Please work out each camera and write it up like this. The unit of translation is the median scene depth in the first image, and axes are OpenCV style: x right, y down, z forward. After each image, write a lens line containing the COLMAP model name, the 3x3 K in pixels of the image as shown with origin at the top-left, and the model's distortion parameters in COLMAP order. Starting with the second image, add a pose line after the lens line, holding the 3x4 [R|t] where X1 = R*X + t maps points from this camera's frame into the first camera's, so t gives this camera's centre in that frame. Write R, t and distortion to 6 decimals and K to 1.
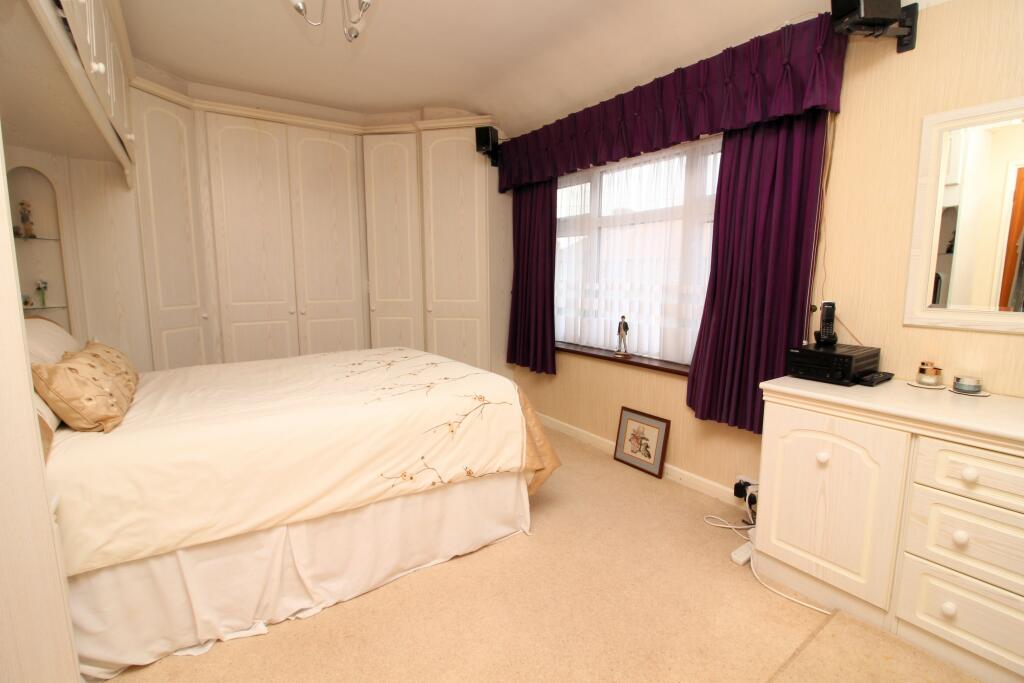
lens RADIAL K [[482.4, 0, 513.9], [0, 482.4, 344.4], [0, 0, 1]] dist [-0.001235, -0.002000]
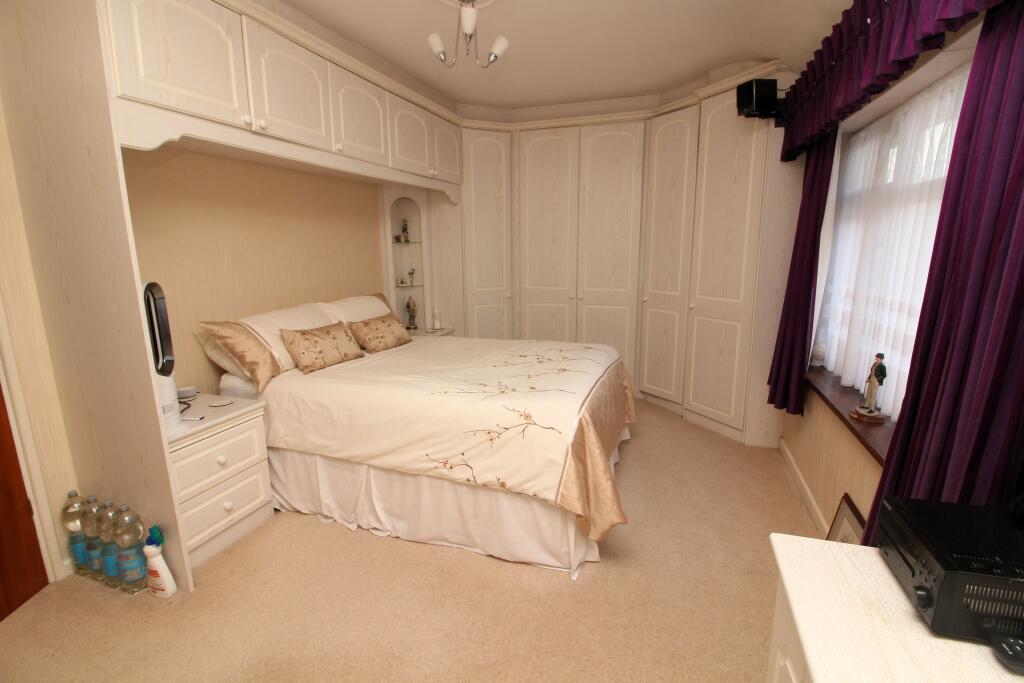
lens RADIAL K [[482.4, 0, 511.7], [0, 482.4, 344.3], [0, 0, 1]] dist [-0.001235, -0.002000]
pose [[0.596626, 0.159860, -0.786437, 0.646843], [-0.106661, 0.987061, 0.119723, -0.143312], [0.795400, 0.012452, 0.605957, 0.383756]]
